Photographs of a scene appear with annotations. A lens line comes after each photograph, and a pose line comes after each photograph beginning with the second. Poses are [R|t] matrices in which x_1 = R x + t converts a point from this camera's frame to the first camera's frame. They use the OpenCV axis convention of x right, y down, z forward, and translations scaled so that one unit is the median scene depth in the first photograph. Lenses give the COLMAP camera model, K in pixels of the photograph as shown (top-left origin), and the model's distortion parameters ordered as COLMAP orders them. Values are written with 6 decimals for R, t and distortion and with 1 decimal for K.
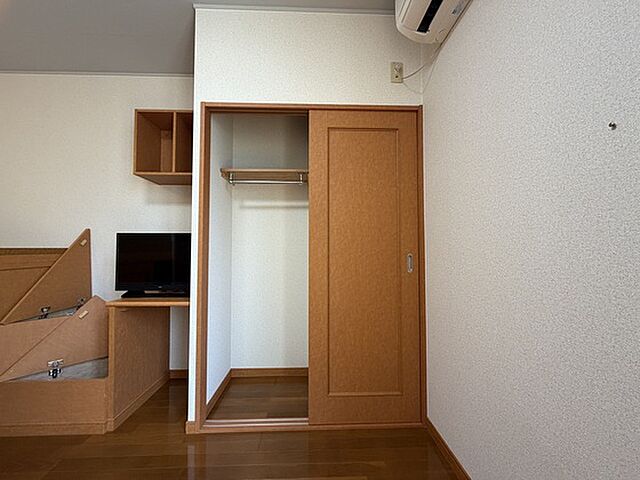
lens RADIAL K [[255.8, 0, 319.1], [0, 255.8, 239.5], [0, 0, 1]] dist [-0.000202, 0.000224]
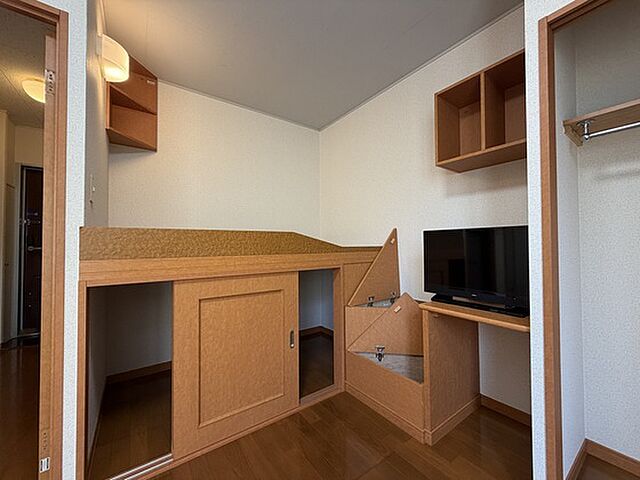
lens RADIAL K [[255.8, 0, 322.0], [0, 255.8, 240.6], [0, 0, 1]] dist [-0.000202, 0.000224]
pose [[0.567895, -0.016125, -0.822943, -0.227262], [0.031640, 0.999497, 0.002250, -0.002534], [0.822492, -0.027315, 0.568120, 0.153294]]
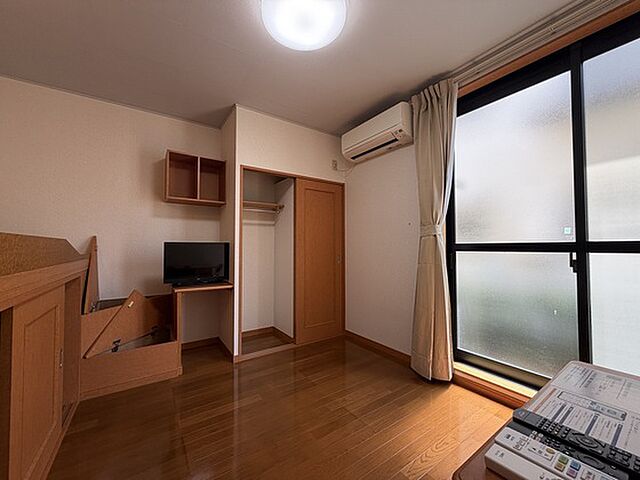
lens RADIAL K [[255.8, 0, 320.7], [0, 255.8, 238.5], [0, 0, 1]] dist [-0.000202, 0.000224]
pose [[0.840490, 0.016966, 0.541562, -0.829949], [-0.017420, 0.999839, -0.004287, -0.053359], [-0.541548, -0.005831, 0.840650, -0.620344]]
